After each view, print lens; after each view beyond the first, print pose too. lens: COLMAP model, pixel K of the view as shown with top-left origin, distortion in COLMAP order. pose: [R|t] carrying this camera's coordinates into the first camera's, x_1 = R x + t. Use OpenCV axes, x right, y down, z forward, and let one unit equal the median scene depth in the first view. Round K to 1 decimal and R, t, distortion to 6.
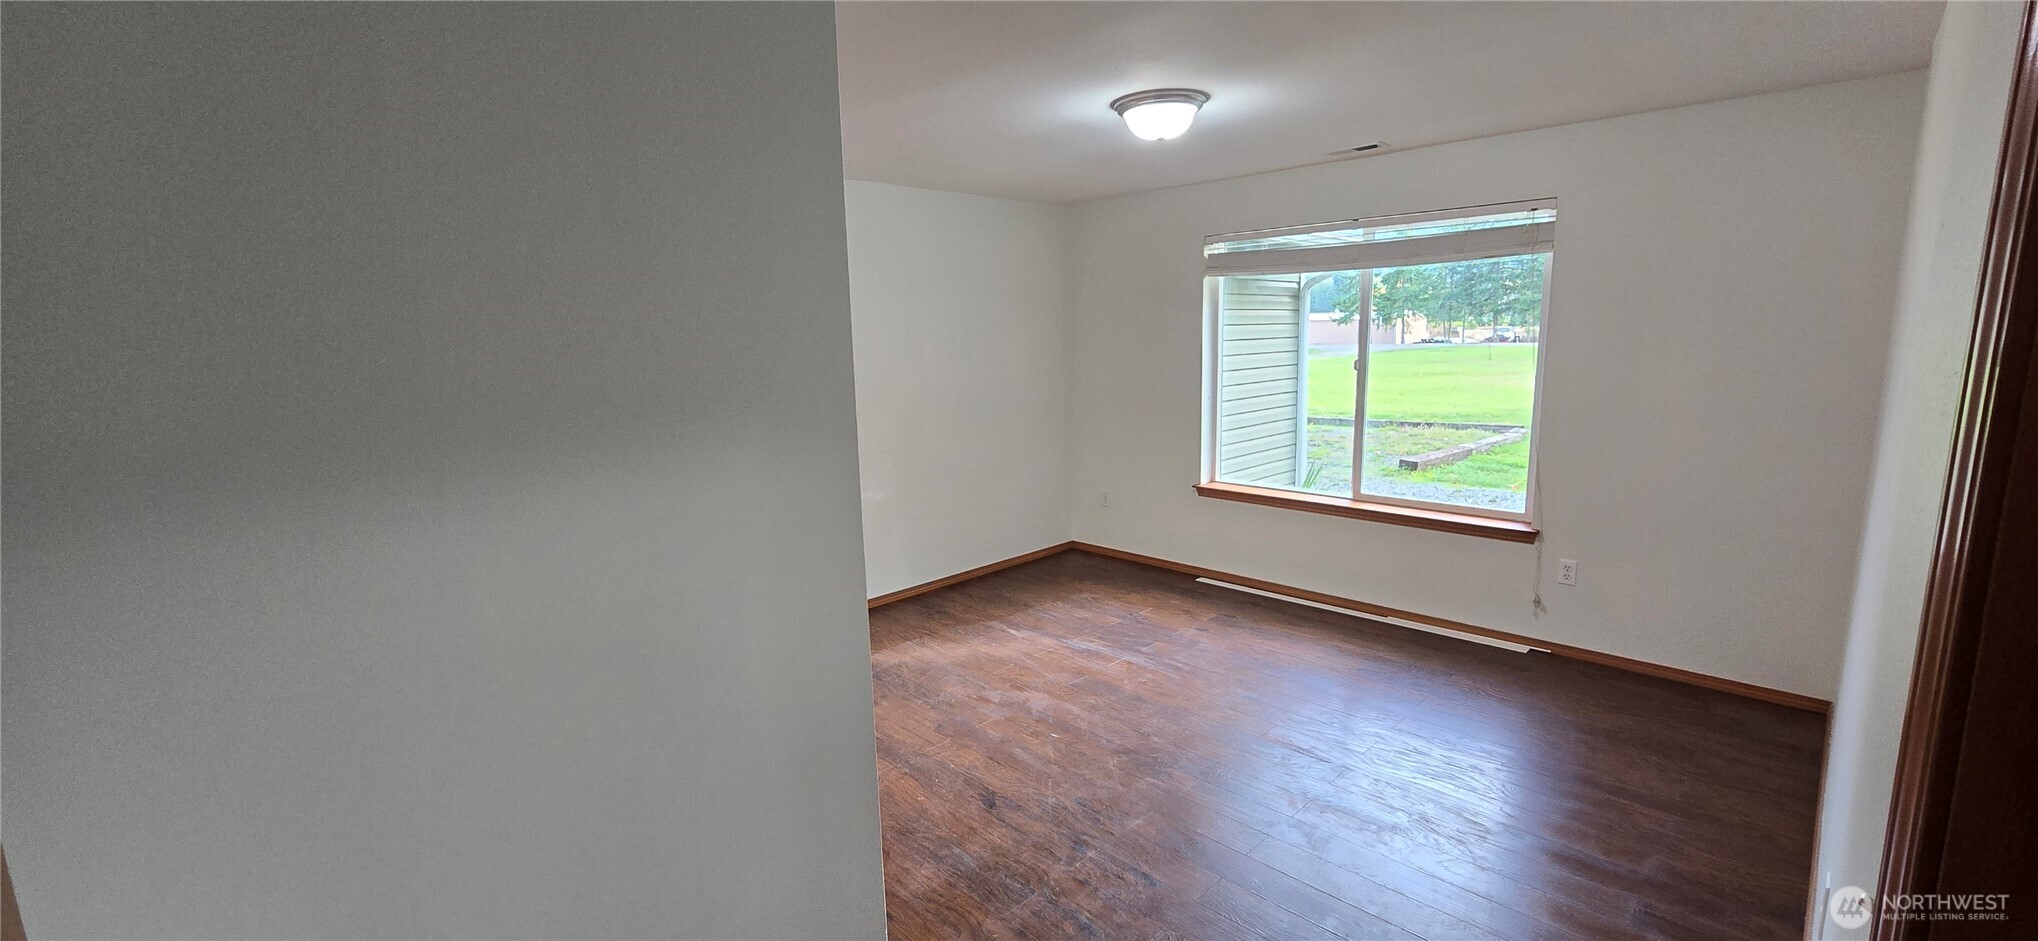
lens RADIAL K [[834.5, 0, 1030.7], [0, 834.5, 473.4], [0, 0, 1]] dist [-0.006390, 0.000604]
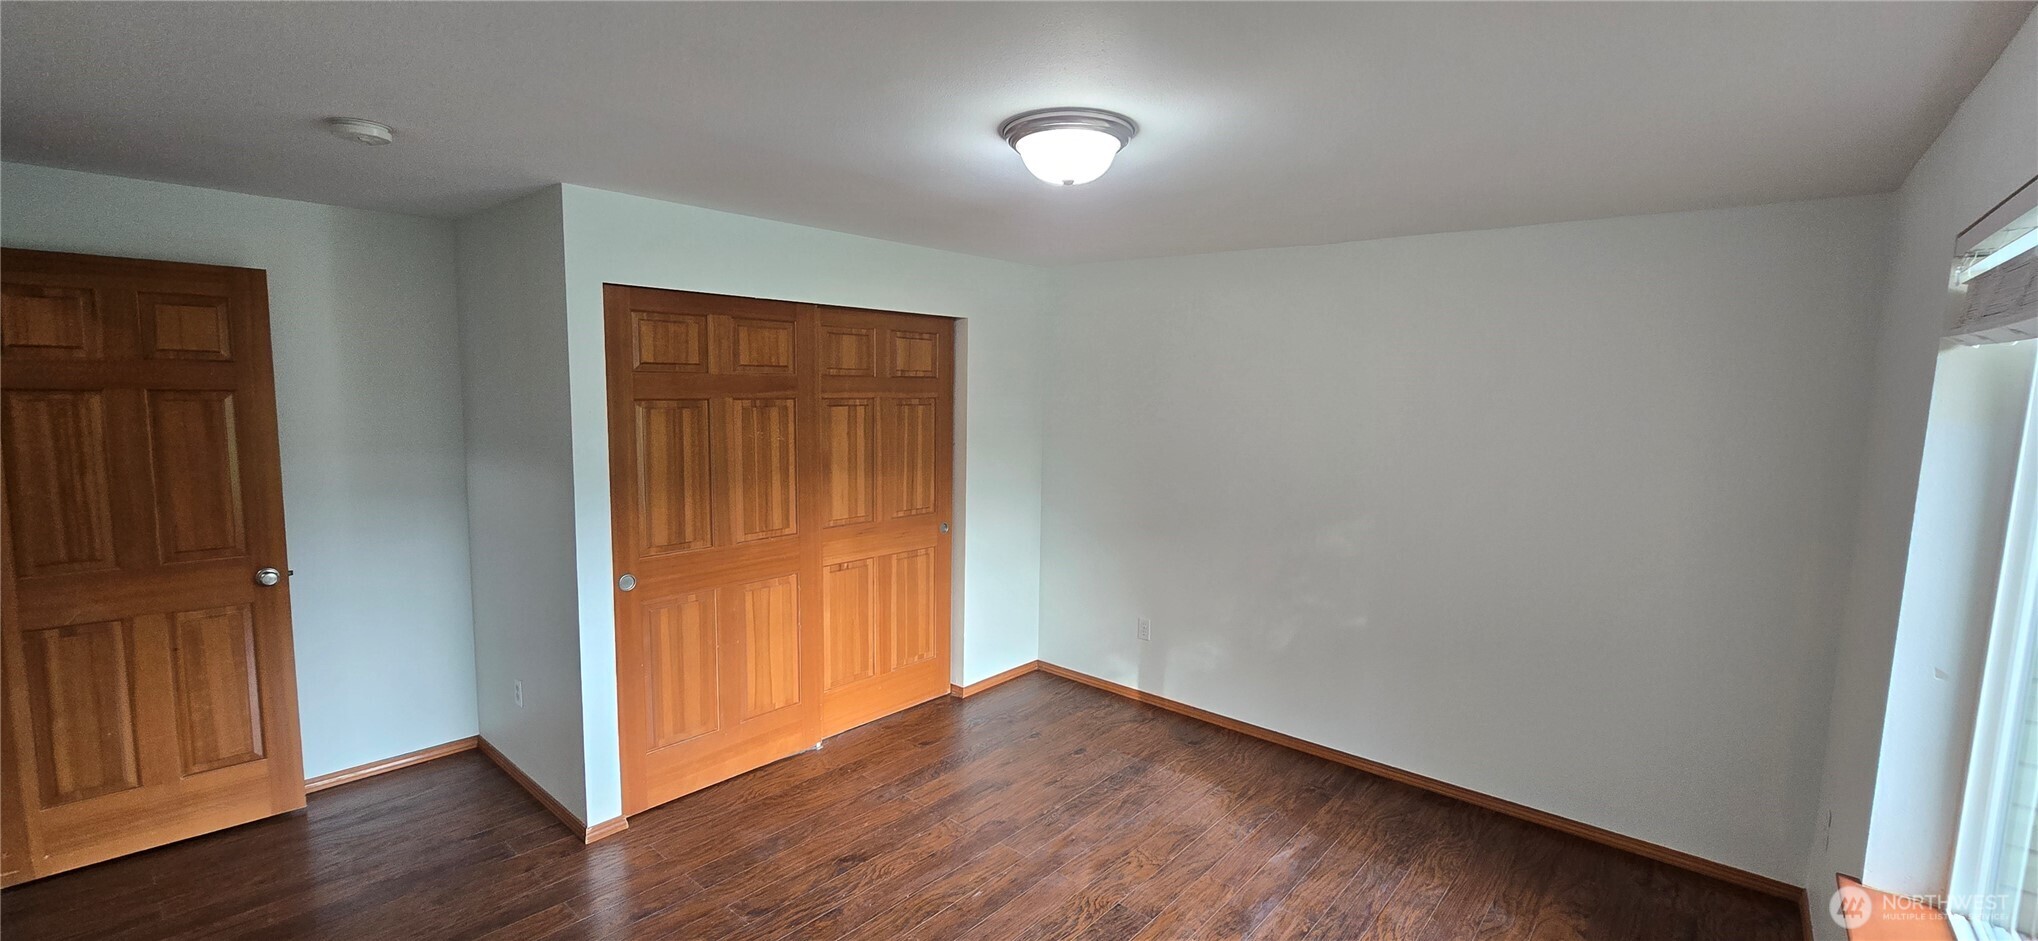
lens RADIAL K [[834.5, 0, 1030.7], [0, 834.5, 473.4], [0, 0, 1]] dist [-0.006390, 0.000604]
pose [[0.102448, 0.140153, -0.984816, 0.590877], [-0.205965, 0.971559, 0.116840, -0.155248], [0.973182, 0.190867, 0.128401, 0.627924]]
